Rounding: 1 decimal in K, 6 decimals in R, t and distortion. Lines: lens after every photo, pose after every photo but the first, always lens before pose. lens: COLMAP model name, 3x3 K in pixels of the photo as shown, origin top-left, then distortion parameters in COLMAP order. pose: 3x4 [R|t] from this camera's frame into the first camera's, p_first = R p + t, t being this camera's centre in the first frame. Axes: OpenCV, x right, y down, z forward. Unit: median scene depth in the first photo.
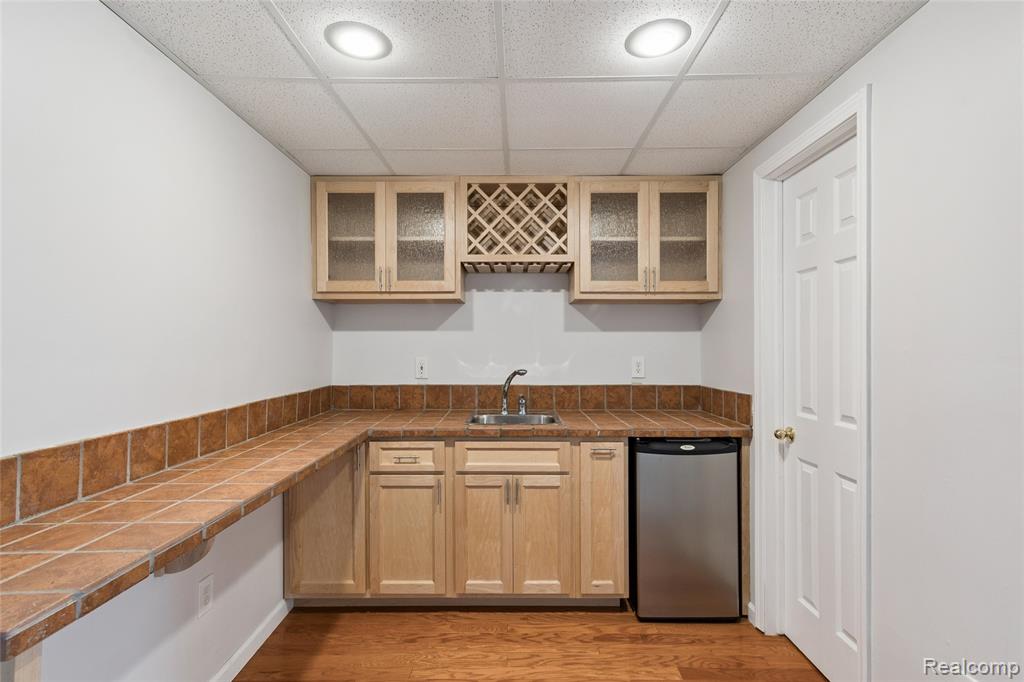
lens RADIAL K [[506.0, 0, 512.0], [0, 506.0, 341.0], [0, 0, 1]] dist [-0.002404, 0.000110]
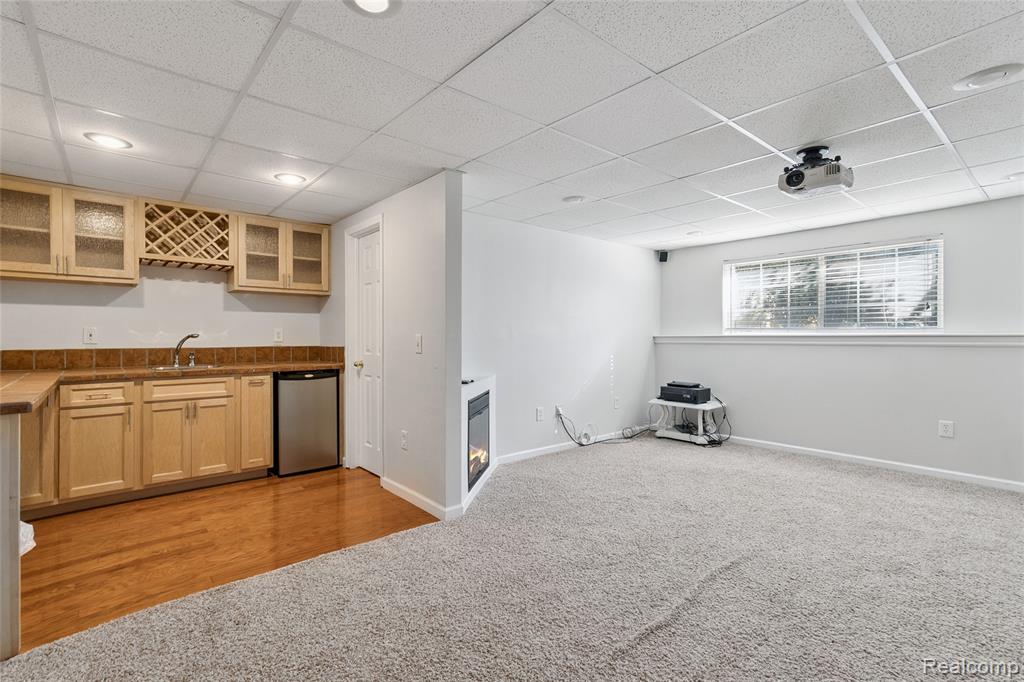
lens RADIAL K [[472.8, 0, 516.5], [0, 472.8, 337.1], [0, 0, 1]] dist [0.025235, 0.000912]
pose [[0.751528, -0.002115, 0.659698, -0.195496], [-0.004183, 0.999959, 0.007971, 0.048338], [-0.659688, -0.008750, 0.751488, -0.690054]]
